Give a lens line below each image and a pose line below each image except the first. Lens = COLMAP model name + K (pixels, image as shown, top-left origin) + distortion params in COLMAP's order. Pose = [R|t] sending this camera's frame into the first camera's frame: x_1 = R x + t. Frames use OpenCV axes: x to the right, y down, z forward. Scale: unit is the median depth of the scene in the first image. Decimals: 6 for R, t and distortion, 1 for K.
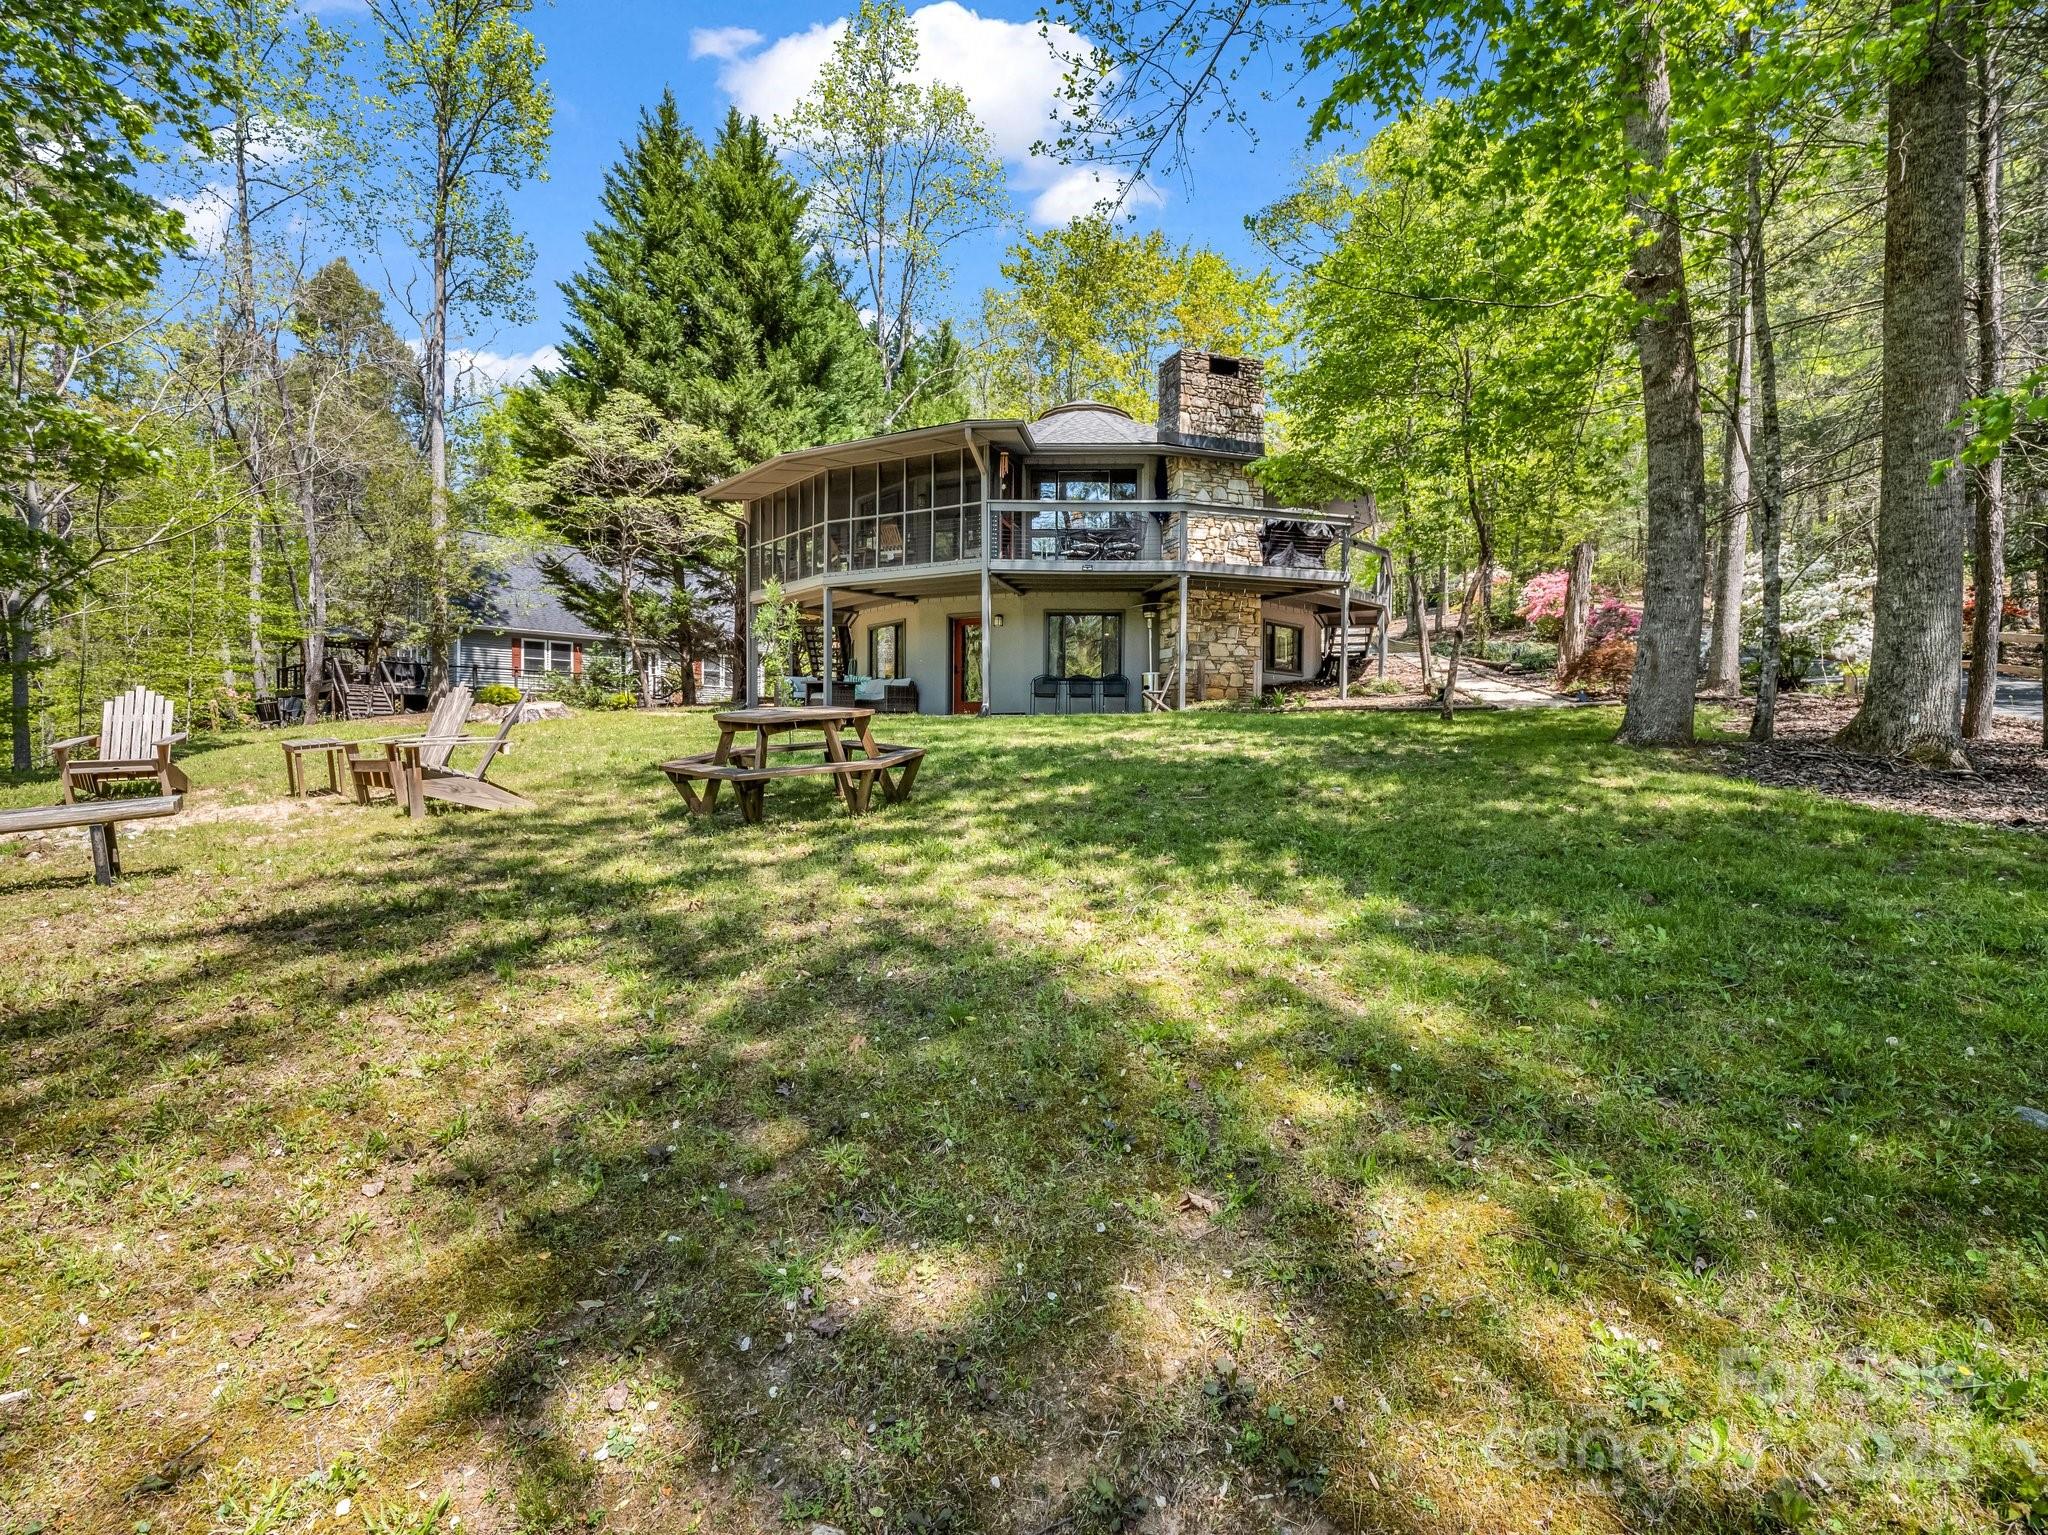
lens RADIAL K [[1027.6, 0, 1024.0], [0, 1027.6, 767.5], [0, 0, 1]] dist [-0.004663, -0.000023]
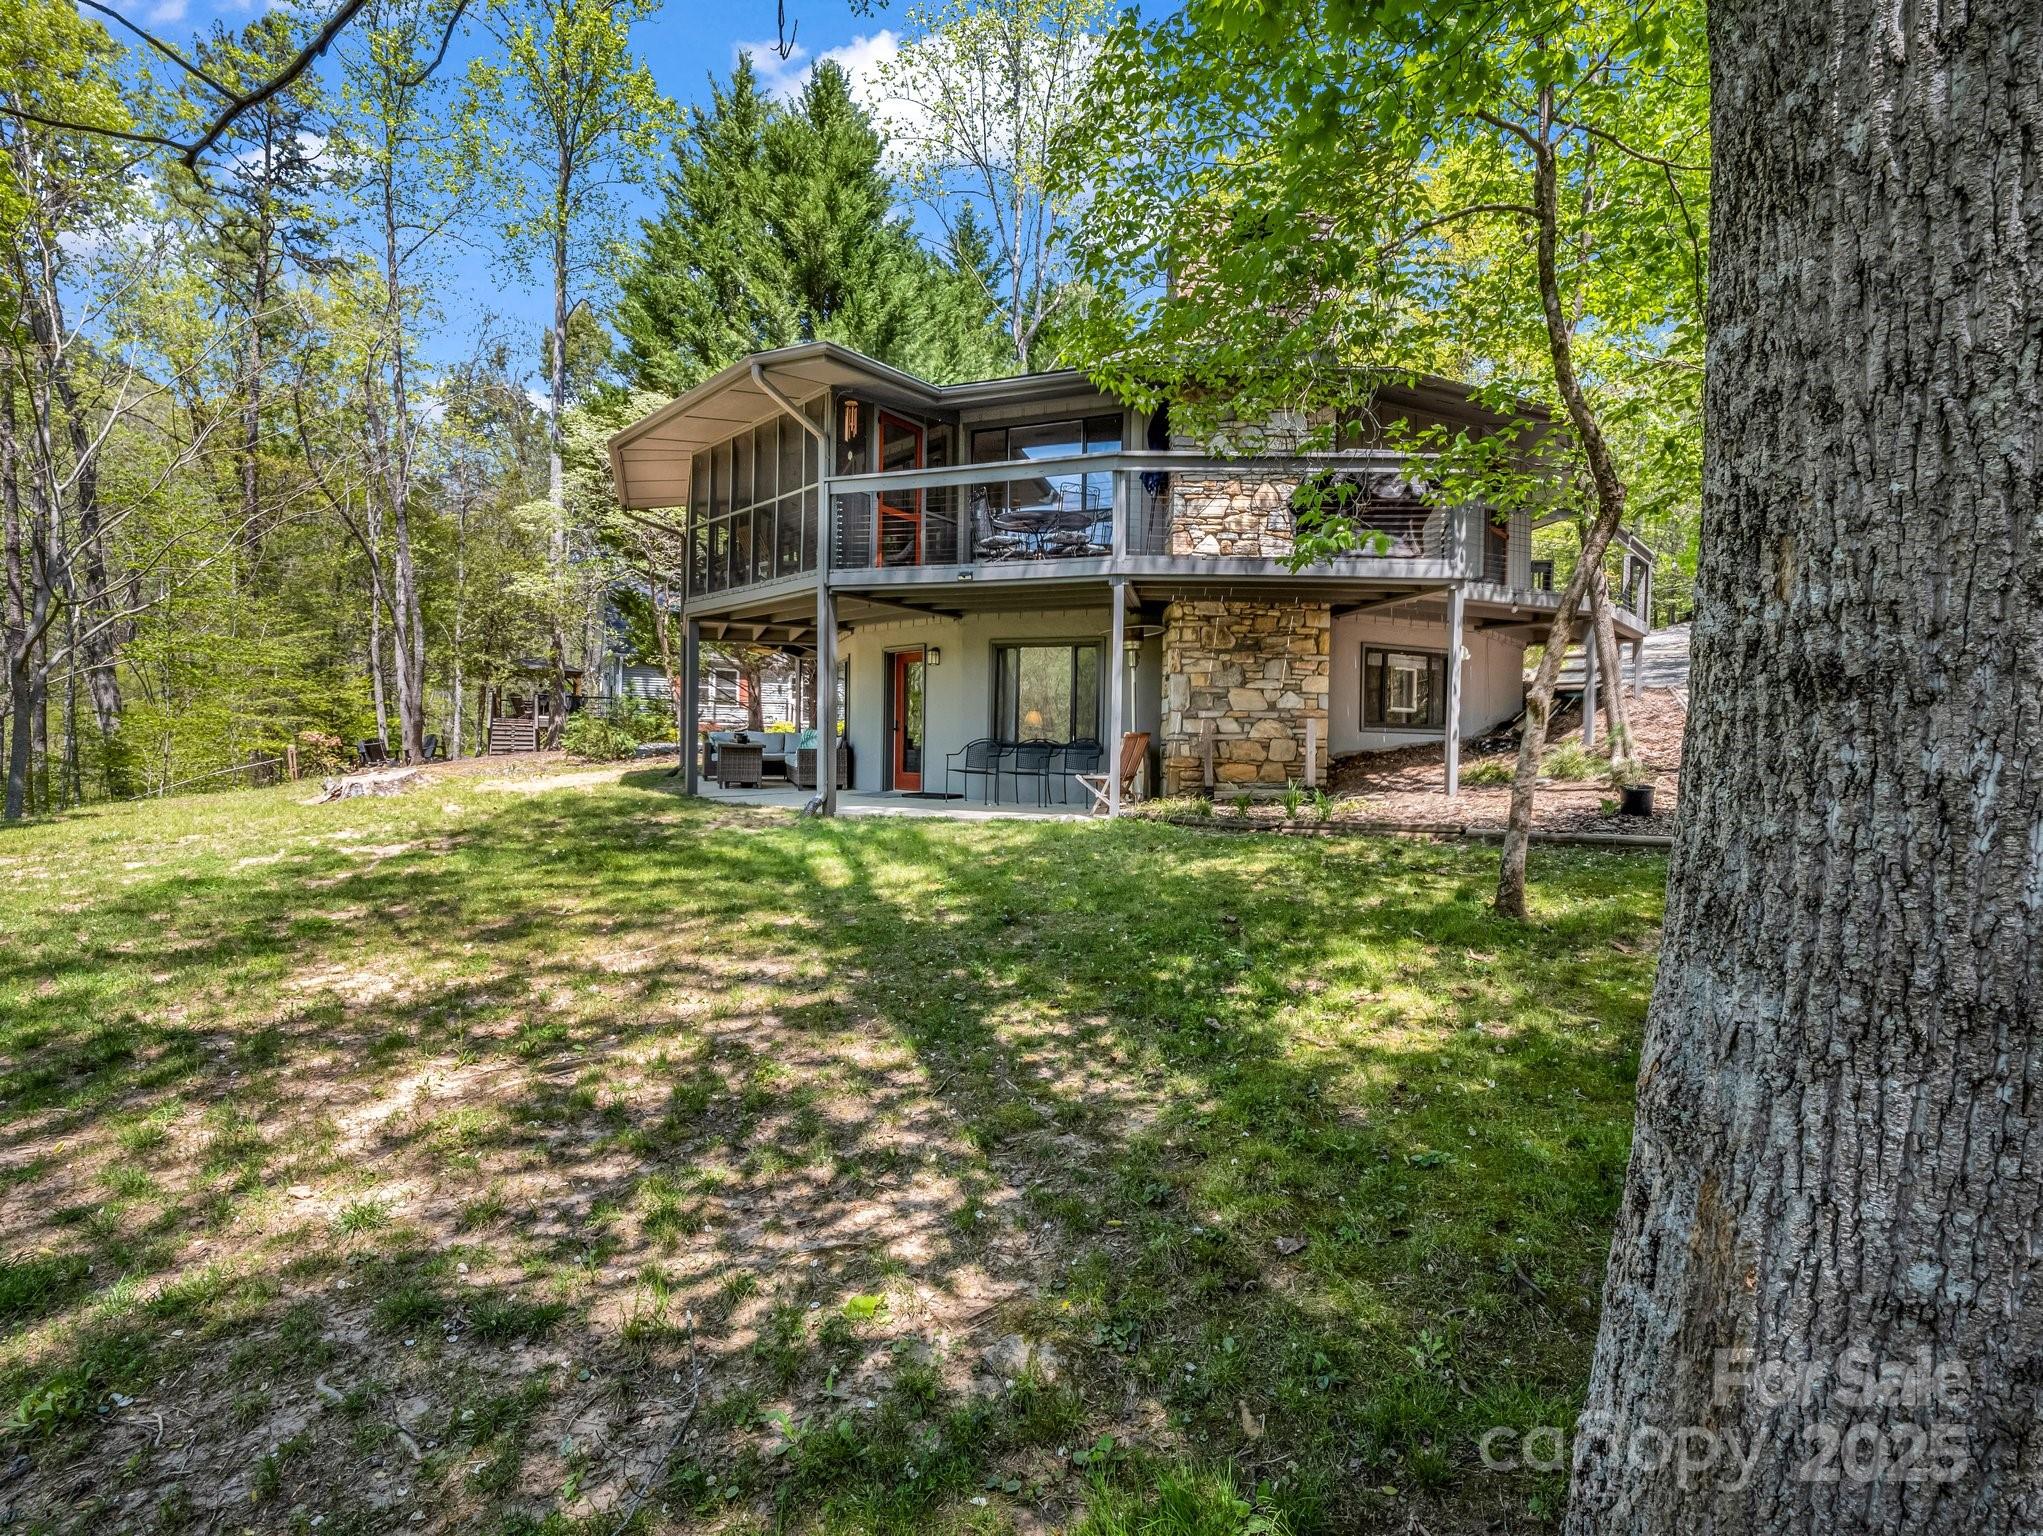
lens RADIAL K [[1025.1, 0, 1021.5], [0, 1025.1, 768.0], [0, 0, 1]] dist [-0.004663, -0.000023]
pose [[0.947241, 0.014383, -0.320200, 0.254716], [-0.015782, 0.999874, -0.001773, -0.071178], [0.320134, 0.006733, 0.947348, 0.389752]]
